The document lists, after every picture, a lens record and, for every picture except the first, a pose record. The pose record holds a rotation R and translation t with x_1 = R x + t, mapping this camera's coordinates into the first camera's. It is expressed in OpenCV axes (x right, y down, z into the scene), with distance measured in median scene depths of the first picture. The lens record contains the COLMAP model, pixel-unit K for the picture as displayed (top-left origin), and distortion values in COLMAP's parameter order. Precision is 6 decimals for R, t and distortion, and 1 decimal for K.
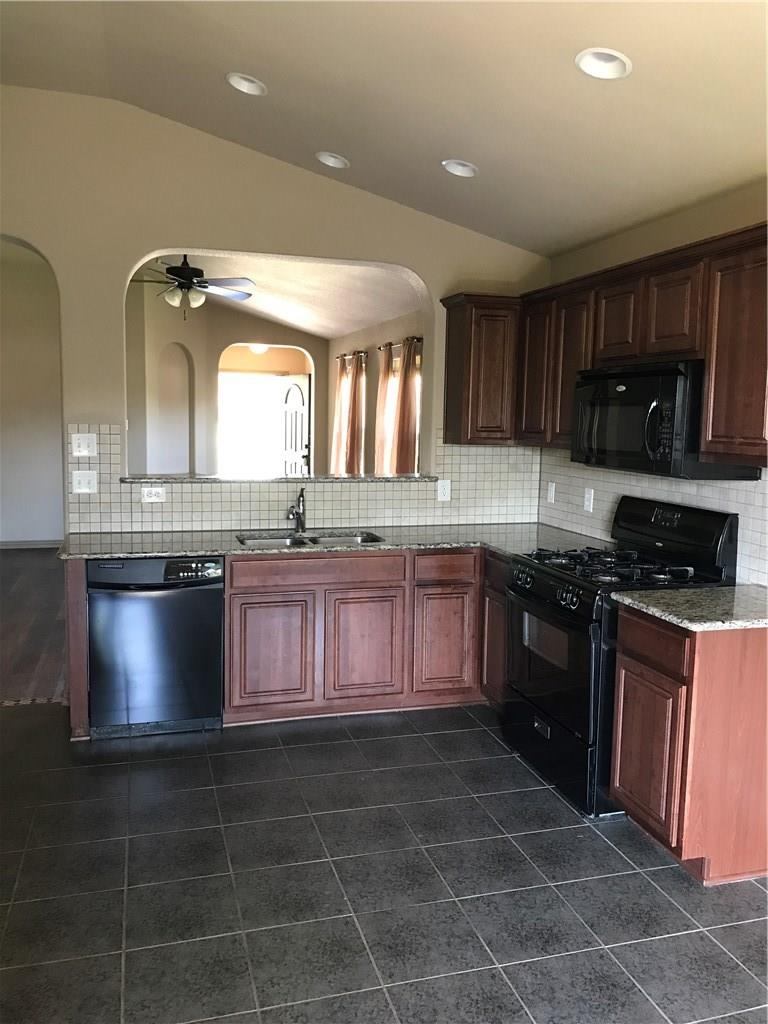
lens RADIAL K [[839.8, 0, 393.5], [0, 839.8, 509.7], [0, 0, 1]] dist [0.030147, -0.045924]
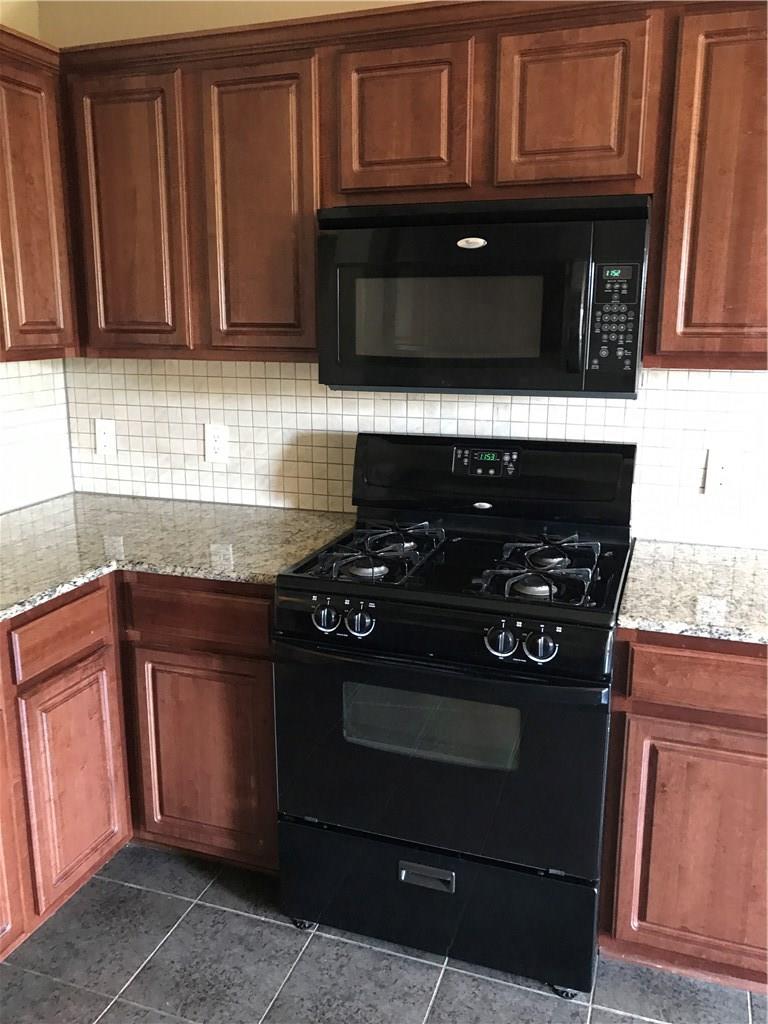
lens RADIAL K [[839.8, 0, 380.9], [0, 839.8, 503.4], [0, 0, 1]] dist [0.030147, -0.045924]
pose [[0.587166, -0.193005, 0.786120, -0.212716], [0.101424, 0.981047, 0.165107, -0.068695], [-0.803087, -0.017214, 0.595613, 0.664258]]
